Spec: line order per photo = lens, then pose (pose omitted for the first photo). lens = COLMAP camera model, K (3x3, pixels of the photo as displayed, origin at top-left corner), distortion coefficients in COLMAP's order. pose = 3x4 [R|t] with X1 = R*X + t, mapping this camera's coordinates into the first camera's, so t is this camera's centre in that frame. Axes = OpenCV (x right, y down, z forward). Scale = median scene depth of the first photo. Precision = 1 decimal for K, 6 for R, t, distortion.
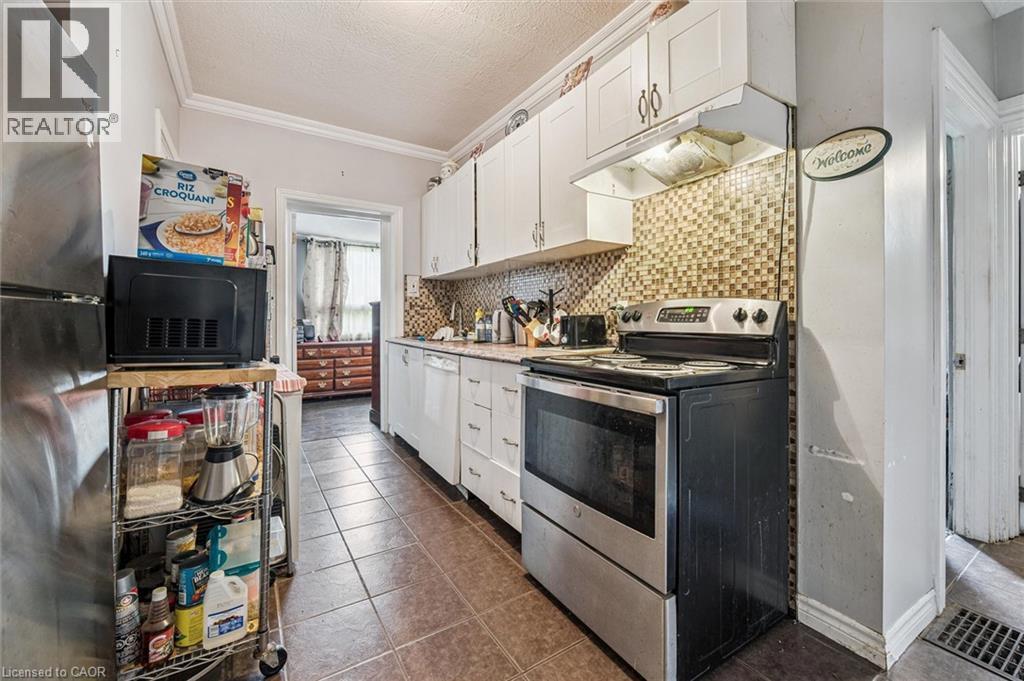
lens RADIAL K [[418.6, 0, 514.4], [0, 418.6, 321.4], [0, 0, 1]] dist [-0.008648, -0.000624]
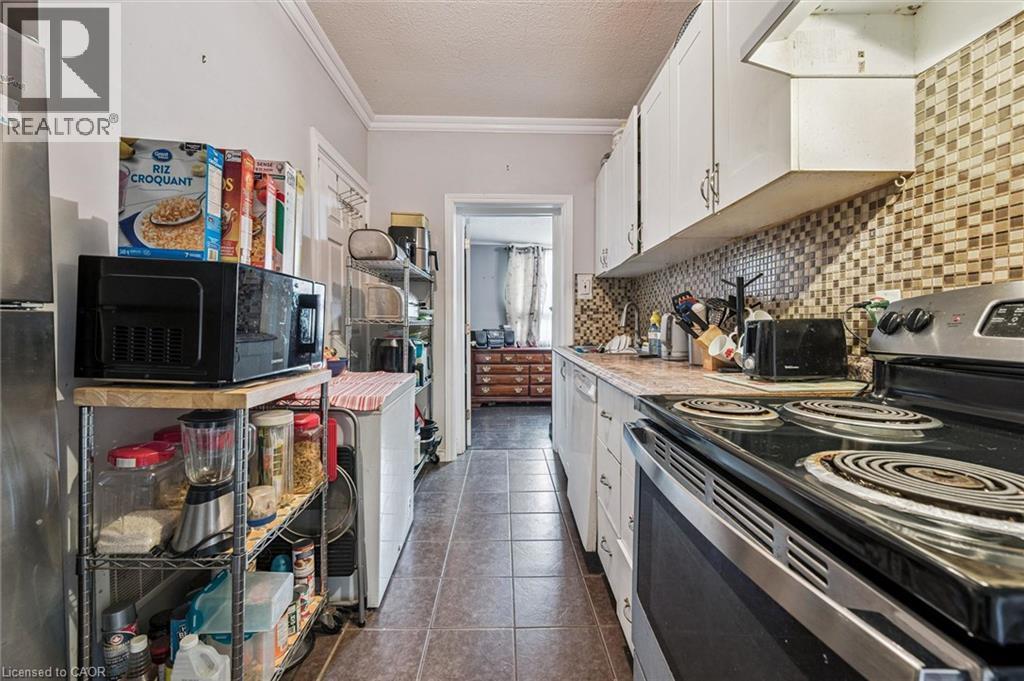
lens RADIAL K [[418.6, 0, 510.1], [0, 418.6, 332.0], [0, 0, 1]] dist [-0.008648, -0.000624]
pose [[0.853096, 0.009184, -0.521673, 0.120497], [-0.002611, 0.999908, 0.013334, -0.004471], [0.521747, -0.010013, 0.853041, 0.312484]]
